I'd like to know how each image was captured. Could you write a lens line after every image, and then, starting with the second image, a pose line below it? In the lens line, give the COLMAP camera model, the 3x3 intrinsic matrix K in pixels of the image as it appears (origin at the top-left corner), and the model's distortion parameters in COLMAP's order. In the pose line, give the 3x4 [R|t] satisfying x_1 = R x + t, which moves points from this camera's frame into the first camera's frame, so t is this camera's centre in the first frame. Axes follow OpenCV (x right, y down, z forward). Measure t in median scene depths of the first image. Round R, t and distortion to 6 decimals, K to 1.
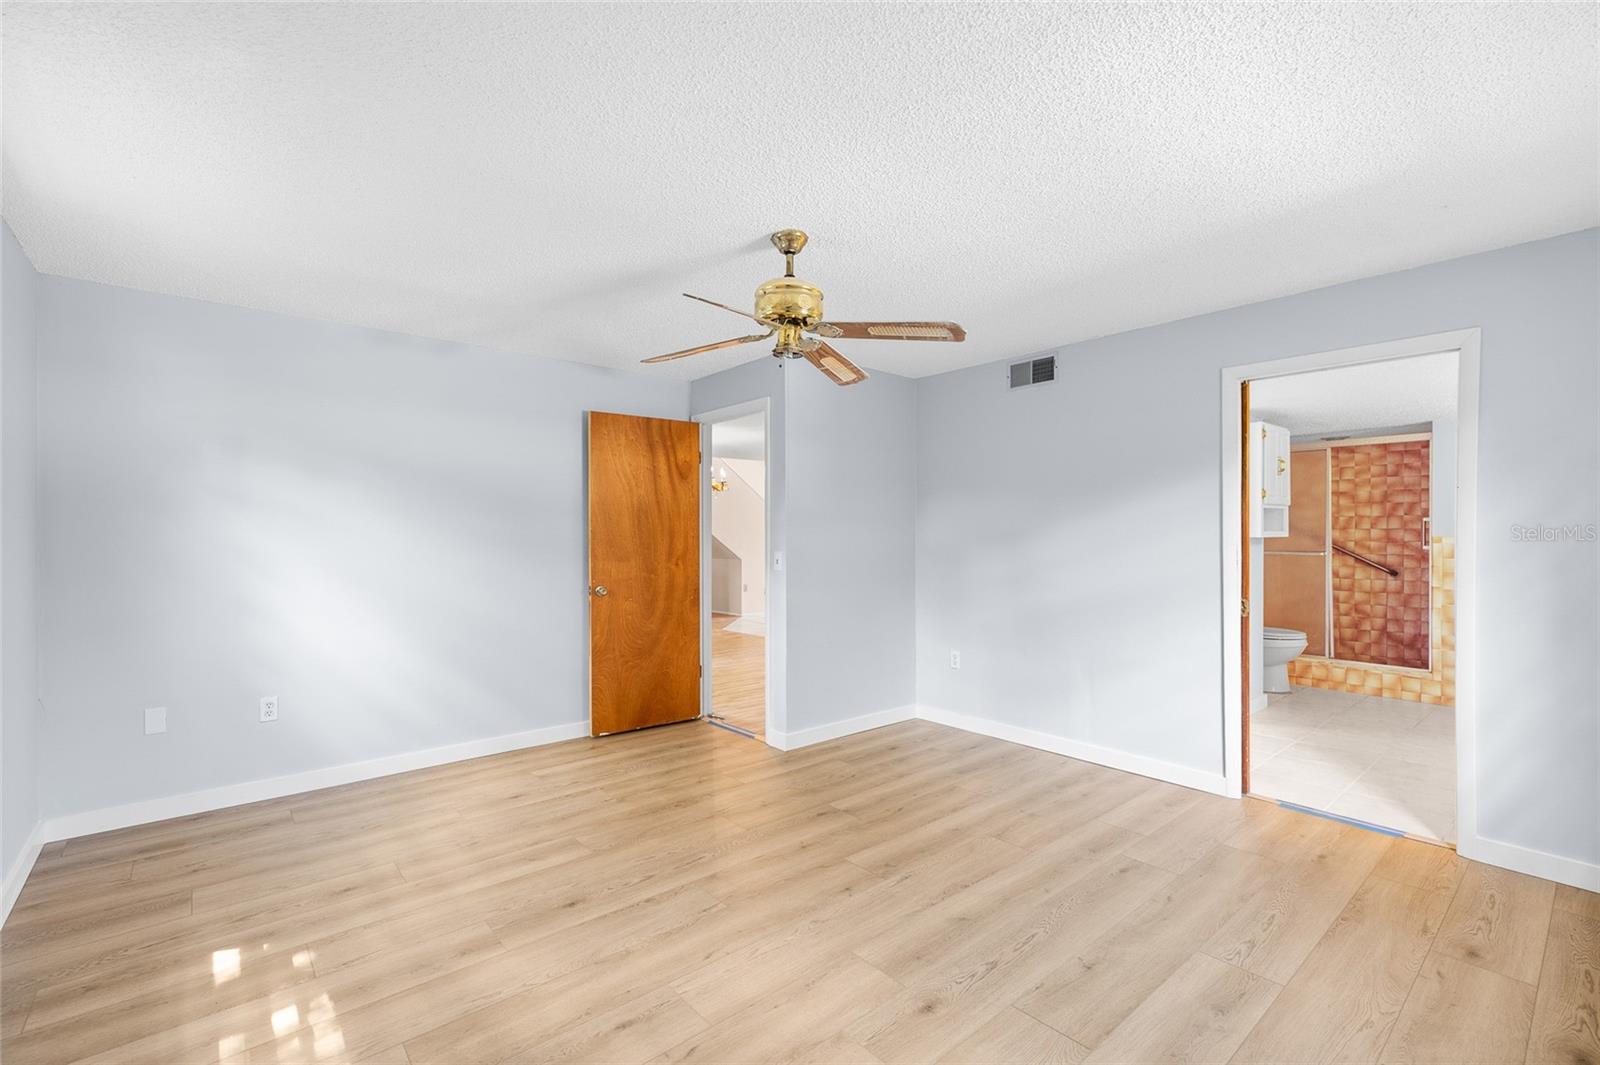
lens RADIAL K [[687.1, 0, 805.2], [0, 687.1, 534.3], [0, 0, 1]] dist [0.001789, -0.000842]
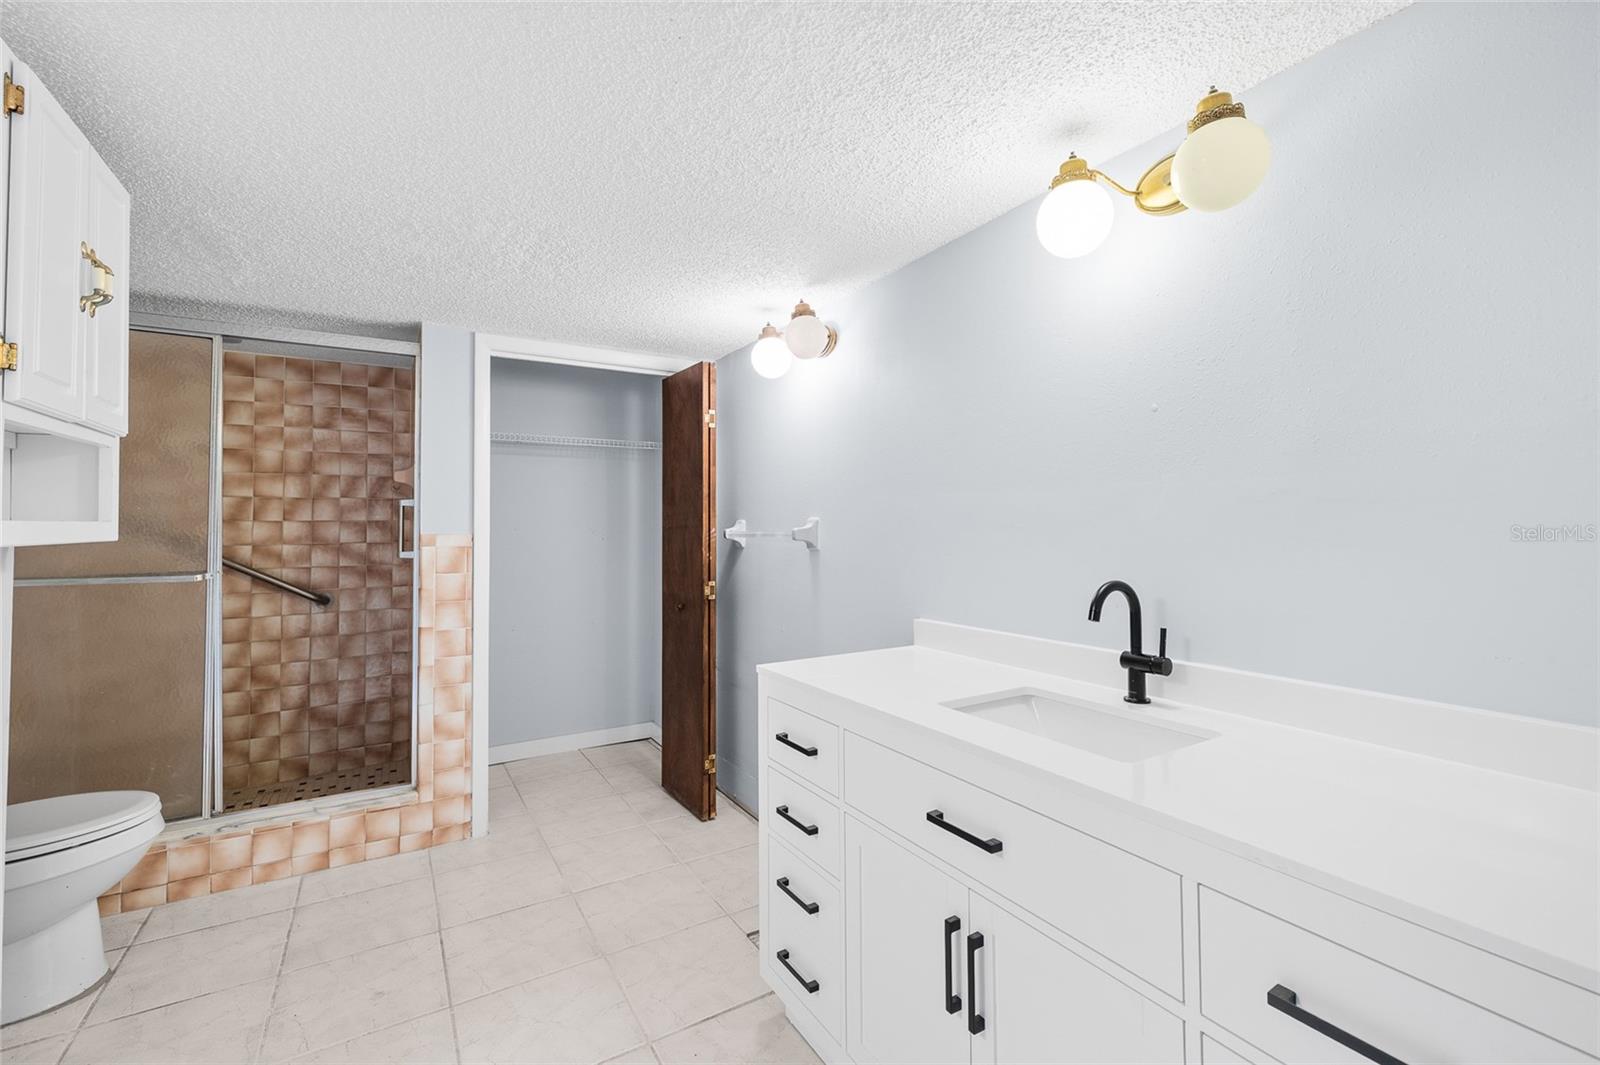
lens RADIAL K [[687.1, 0, 814.7], [0, 687.1, 508.1], [0, 0, 1]] dist [0.001789, -0.000842]
pose [[0.144447, 0.026121, 0.989168, 0.354927], [0.008460, 0.999582, -0.027631, 0.000245], [-0.989476, 0.012360, 0.144166, 0.517743]]
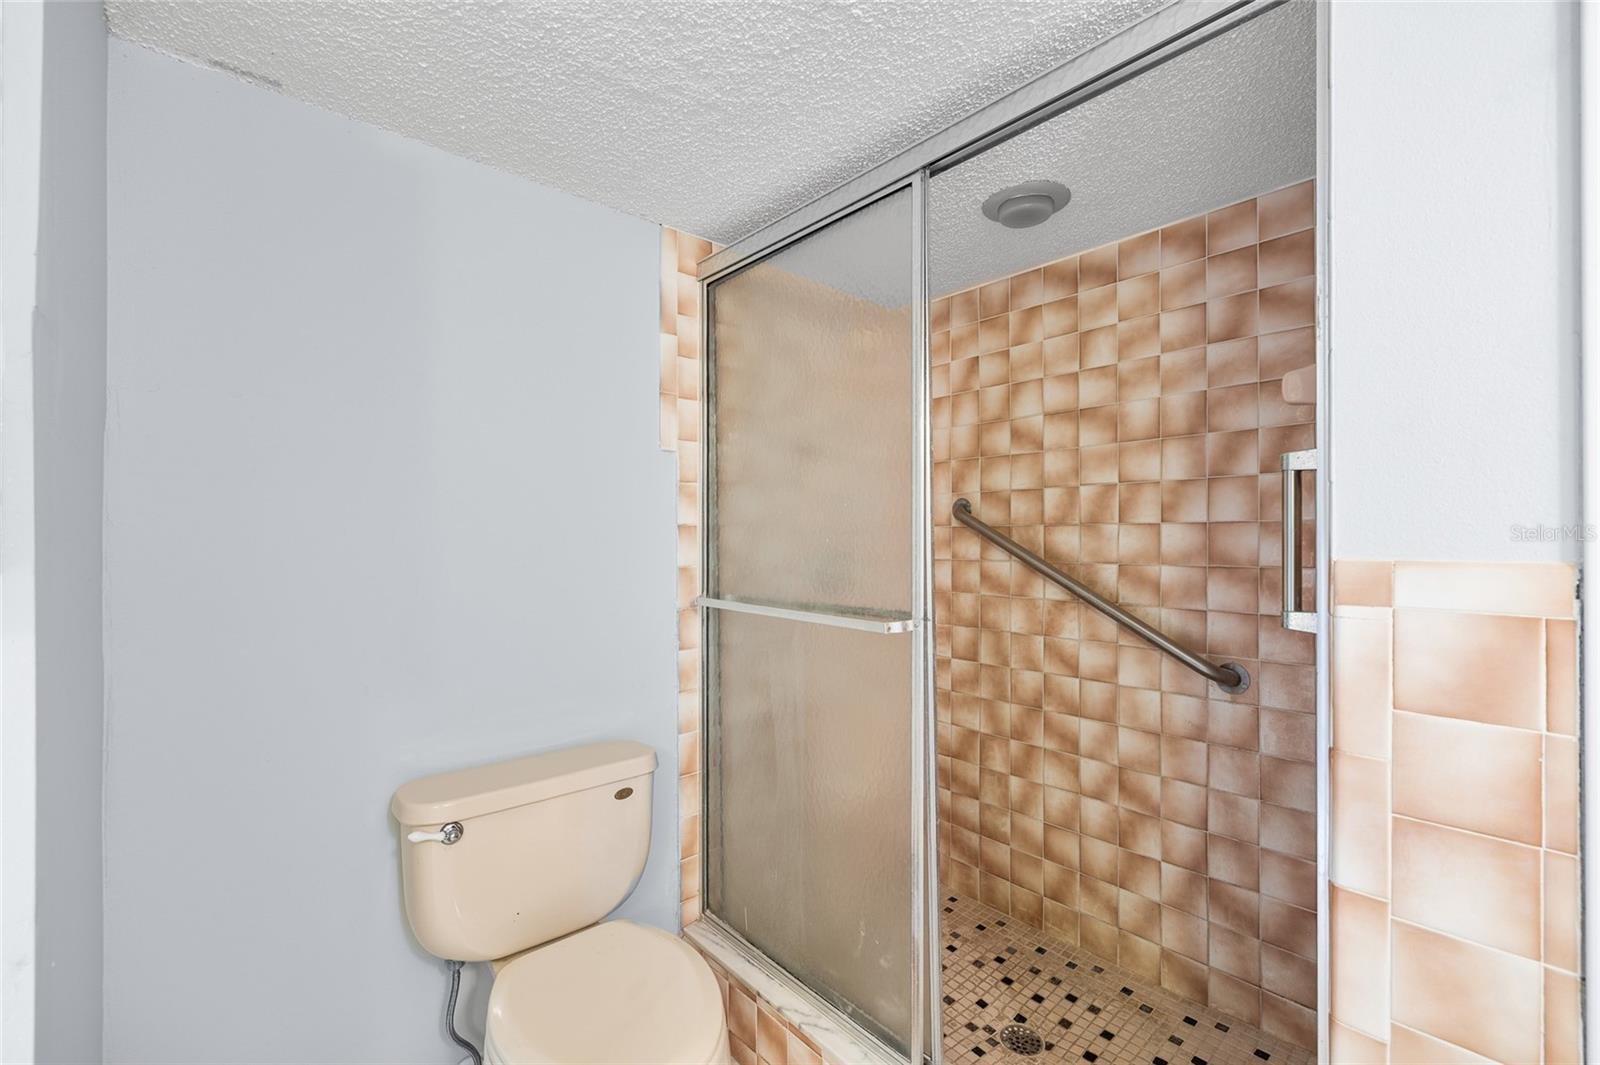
lens RADIAL K [[687.1, 0, 785.2], [0, 687.1, 535.4], [0, 0, 1]] dist [0.001789, -0.000842]
pose [[0.999751, -0.001408, 0.022272, 0.660516], [0.001488, 0.999992, -0.003581, -0.001832], [-0.022267, 0.003613, 0.999746, 0.712772]]
